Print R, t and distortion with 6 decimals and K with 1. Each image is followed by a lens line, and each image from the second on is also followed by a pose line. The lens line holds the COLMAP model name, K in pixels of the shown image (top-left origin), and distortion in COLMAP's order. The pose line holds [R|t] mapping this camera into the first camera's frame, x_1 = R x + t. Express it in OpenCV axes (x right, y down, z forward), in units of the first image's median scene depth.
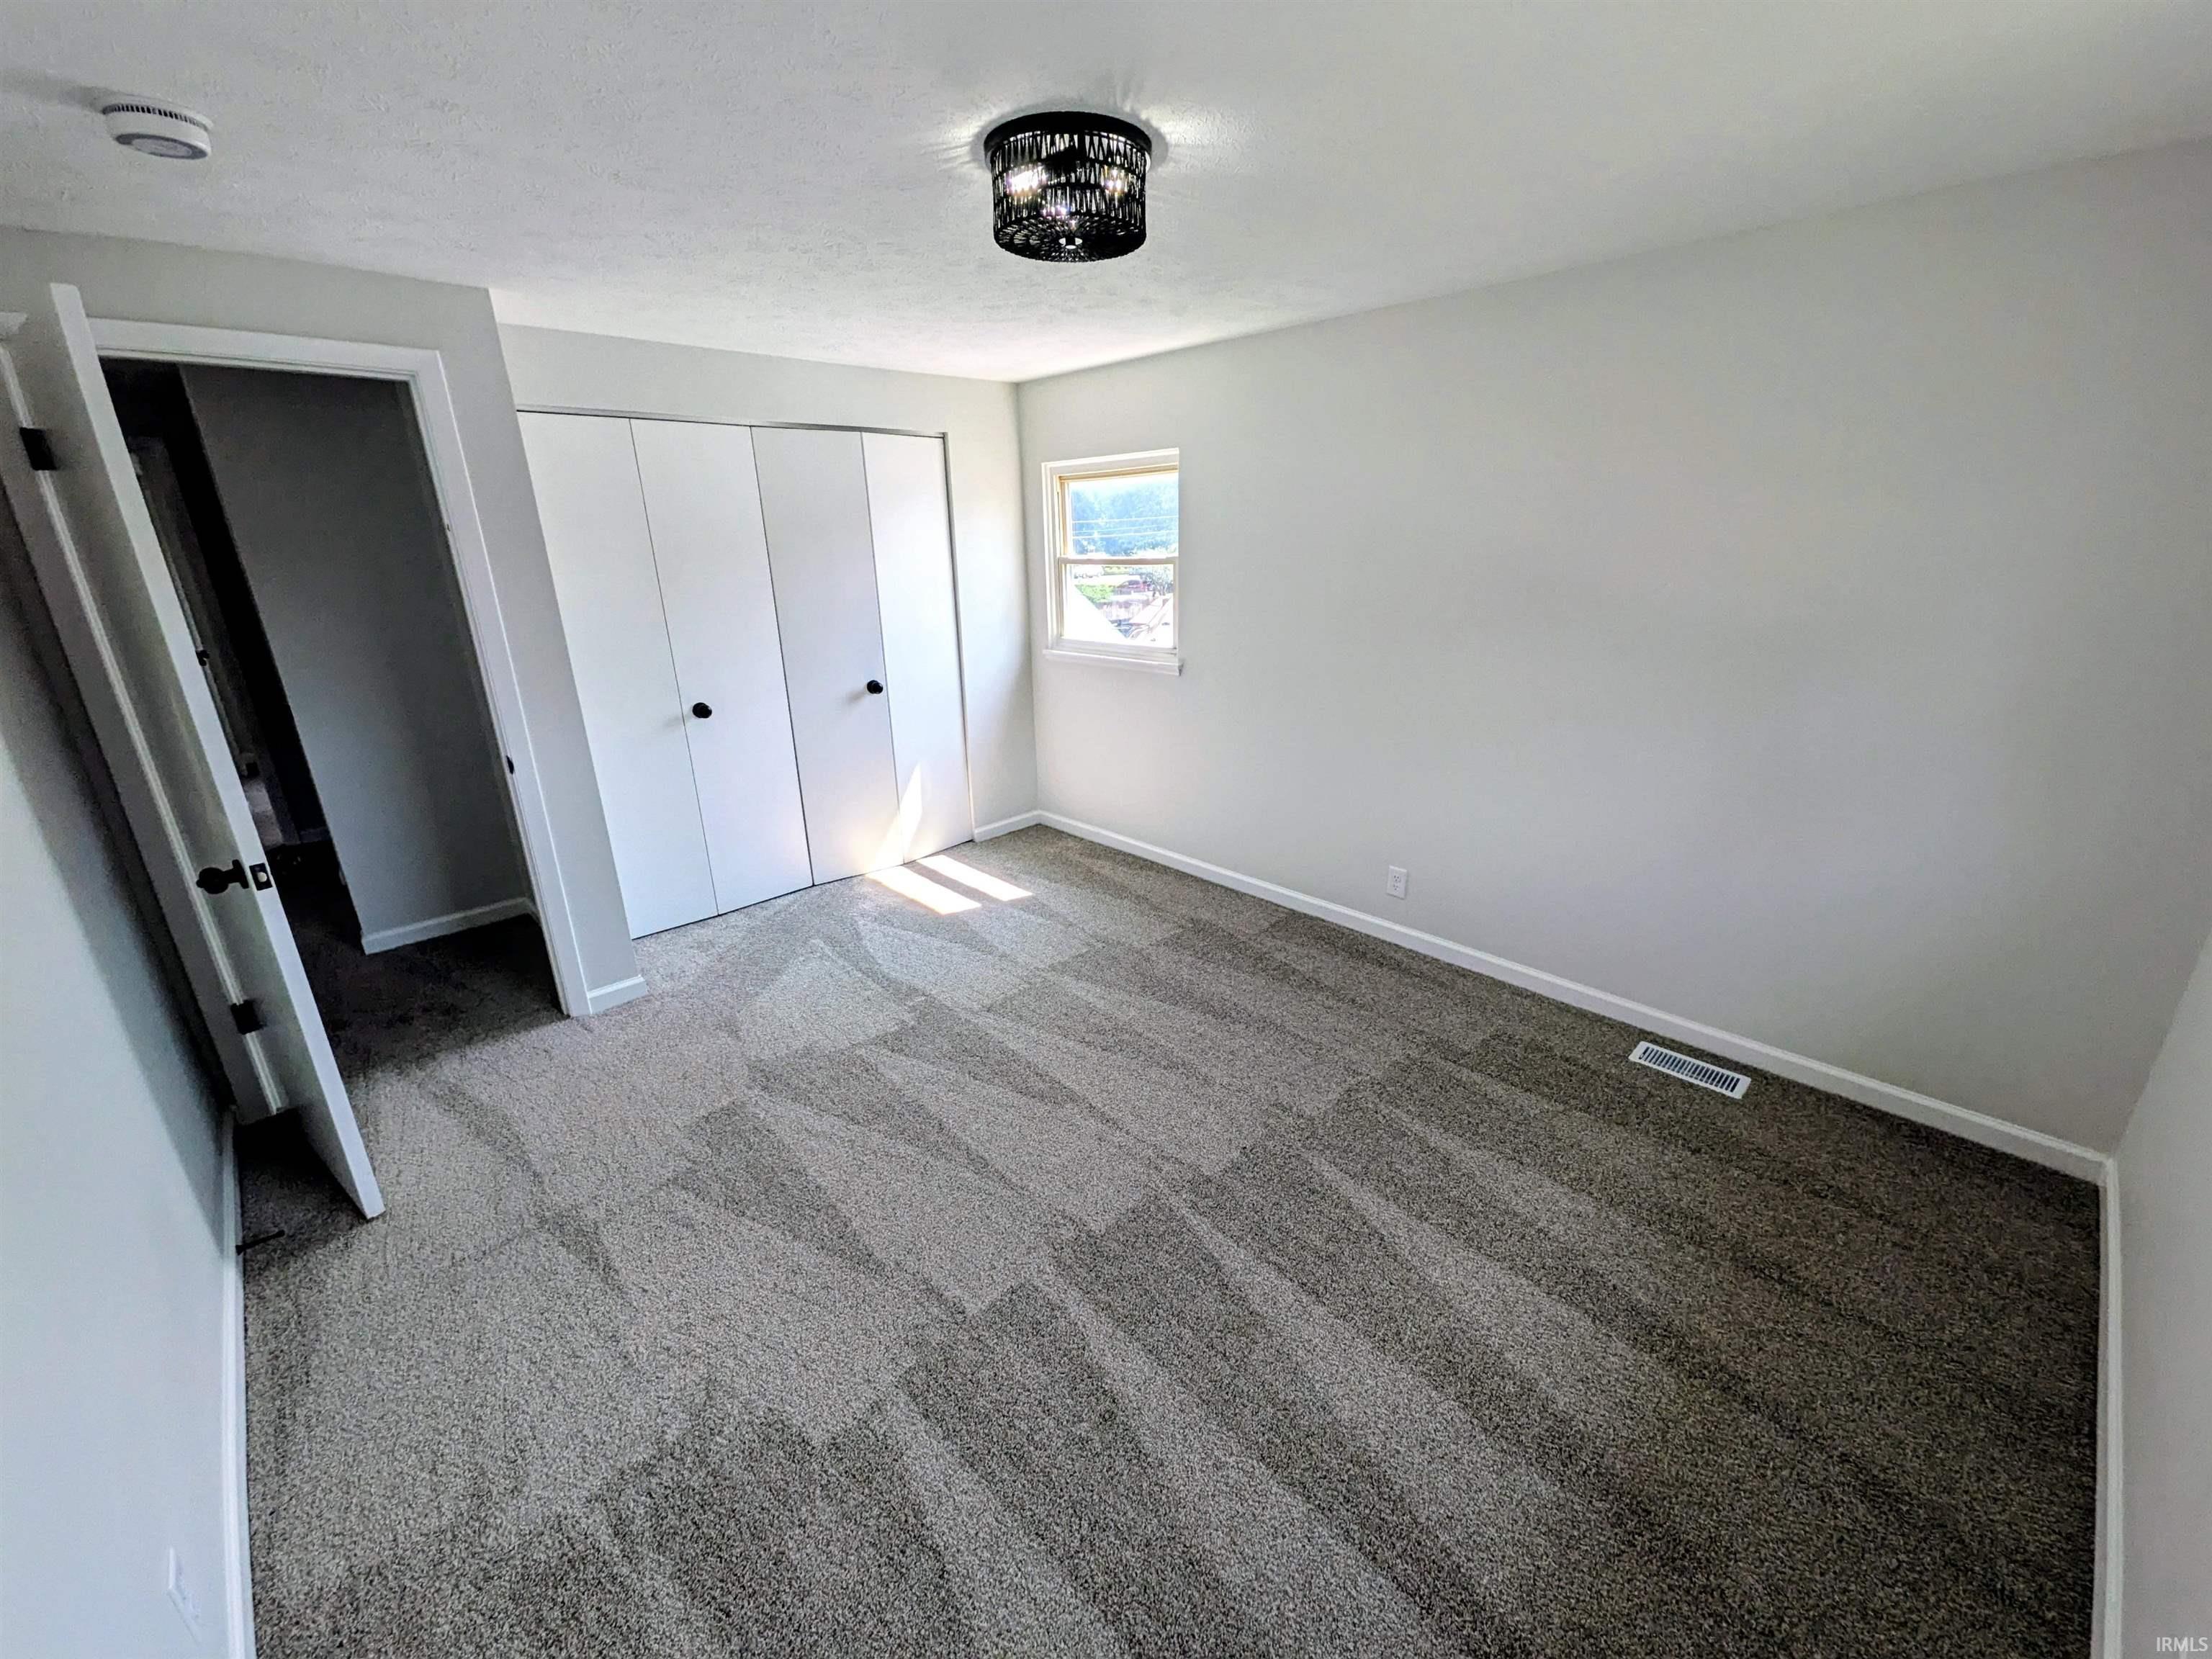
lens RADIAL K [[880.8, 0, 1103.9], [0, 880.8, 831.9], [0, 0, 1]] dist [0.006039, -0.001349]
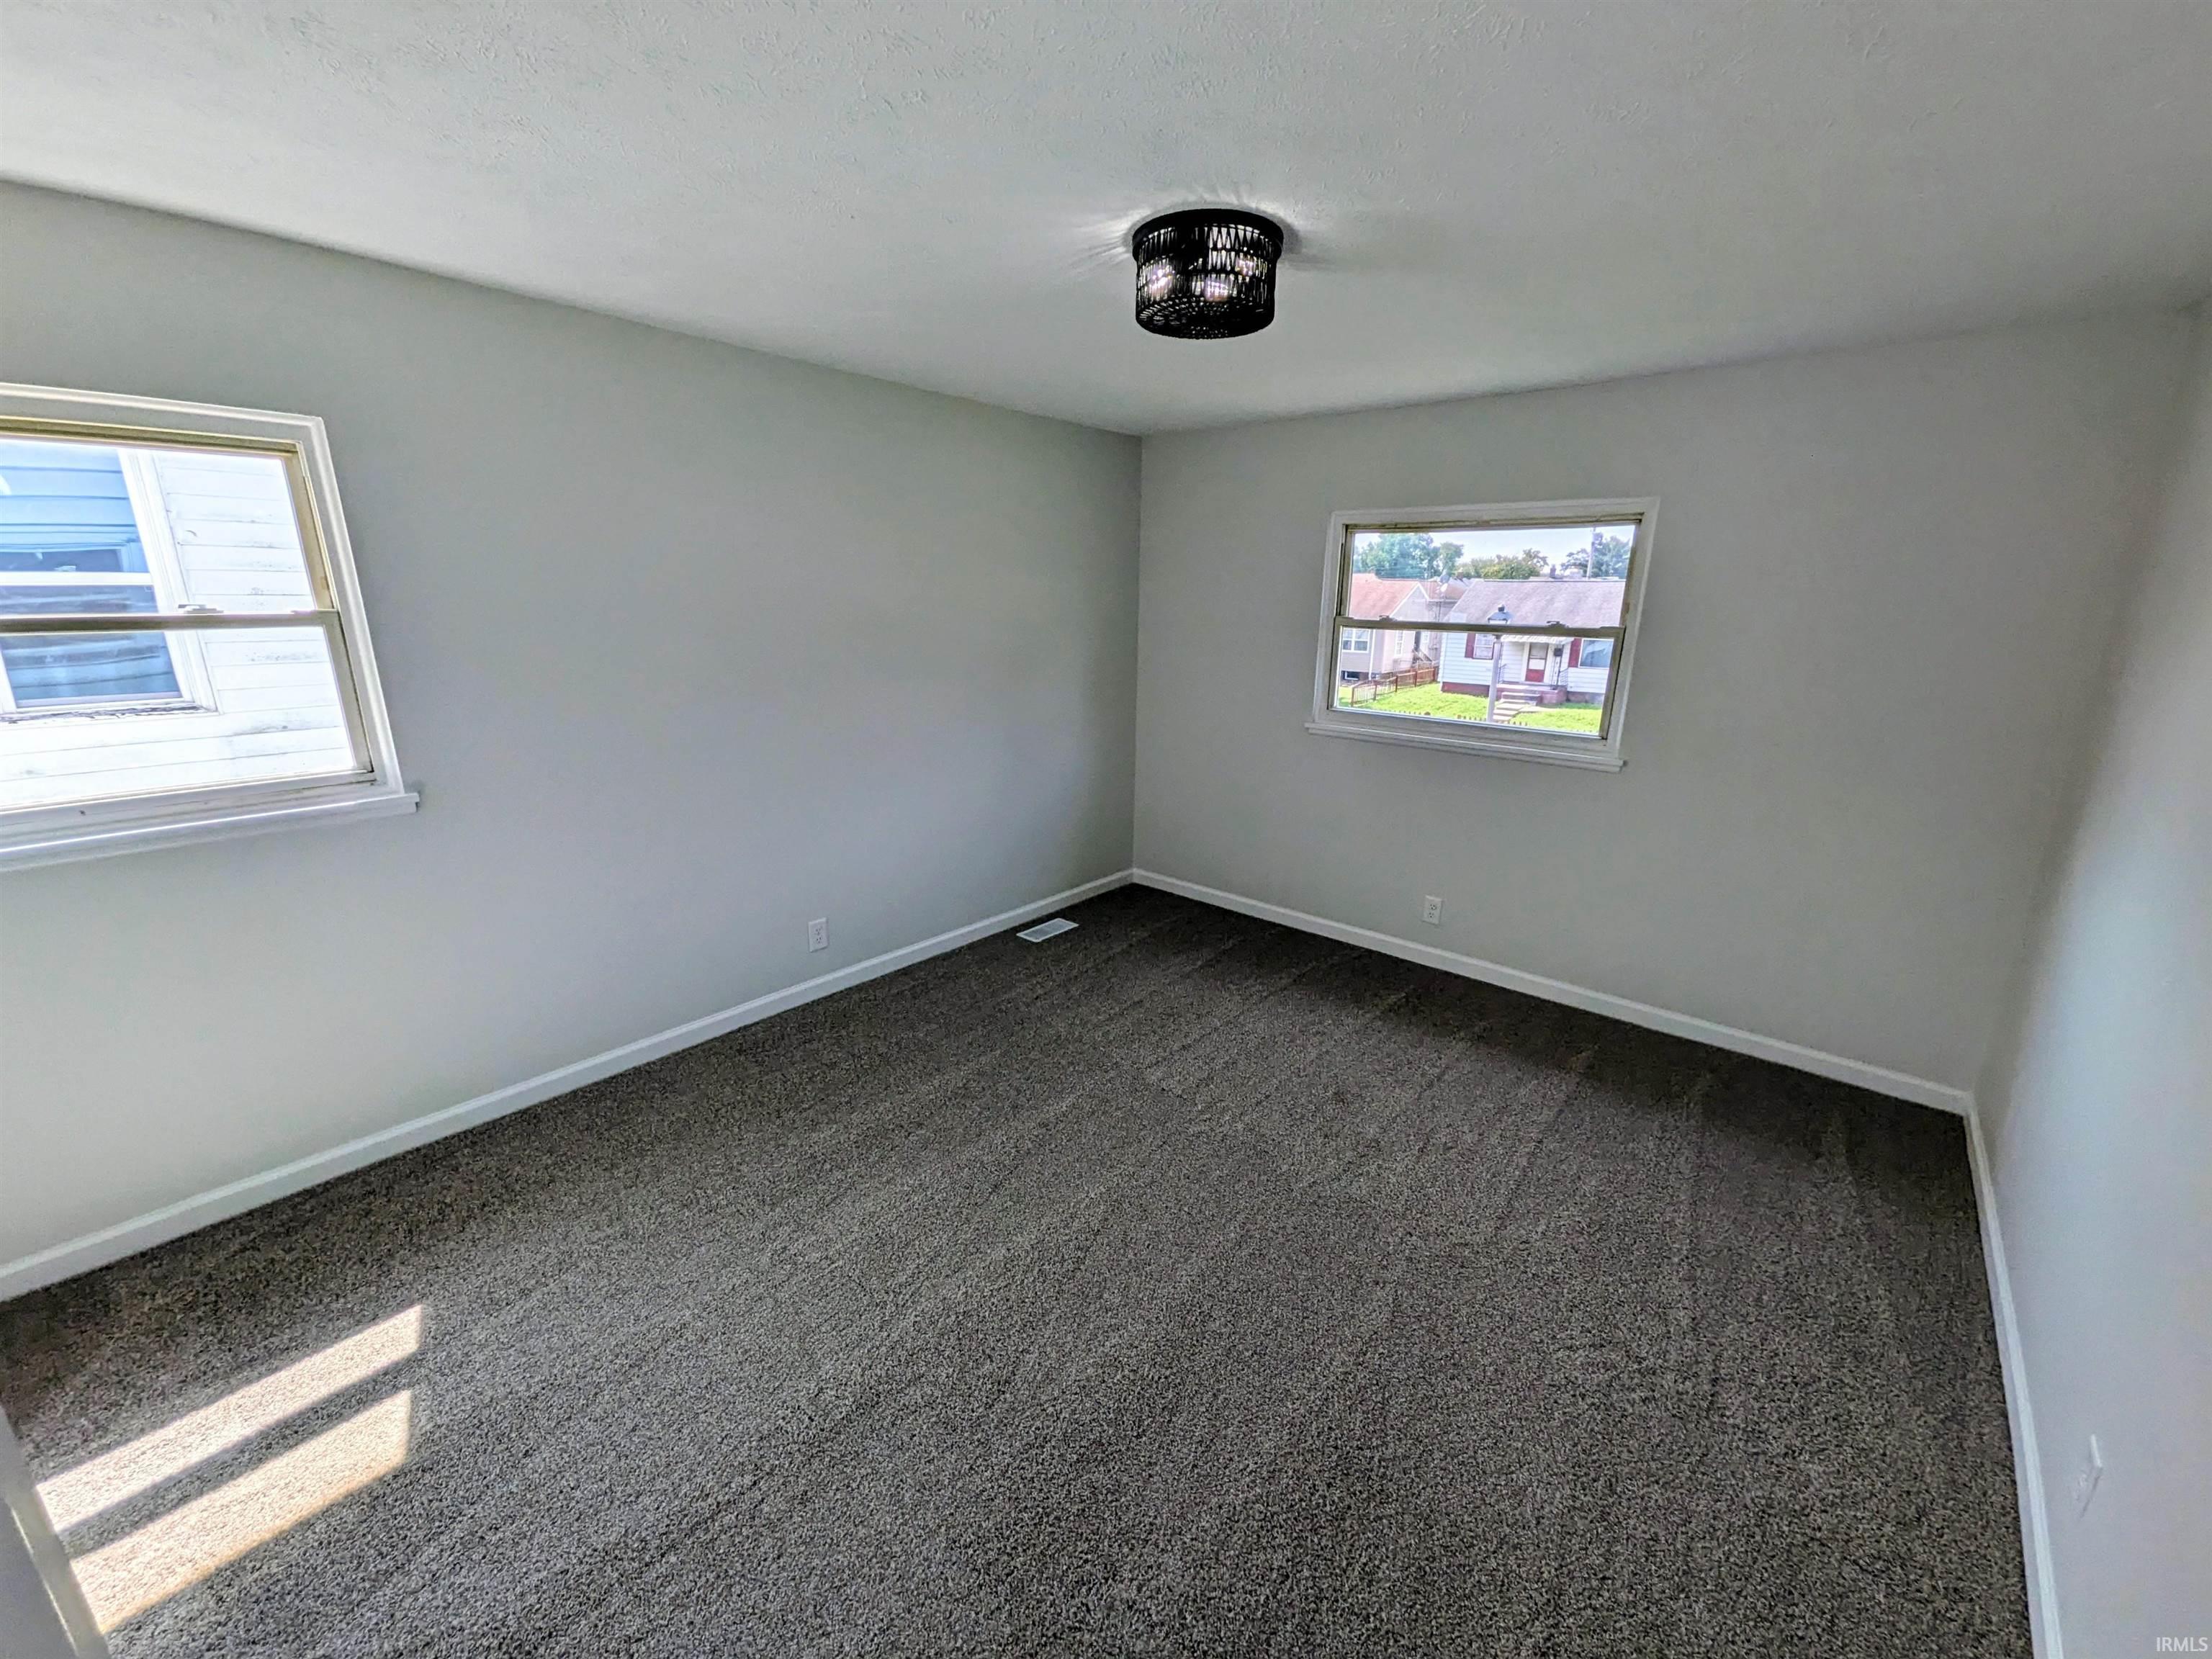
lens RADIAL K [[880.8, 0, 1107.3], [0, 880.8, 829.4], [0, 0, 1]] dist [0.006039, -0.001349]
pose [[-0.092110, -0.244448, 0.965278, -0.533102], [0.319874, 0.910755, 0.261164, -0.175926], [-0.942972, 0.332823, -0.005698, 0.584584]]
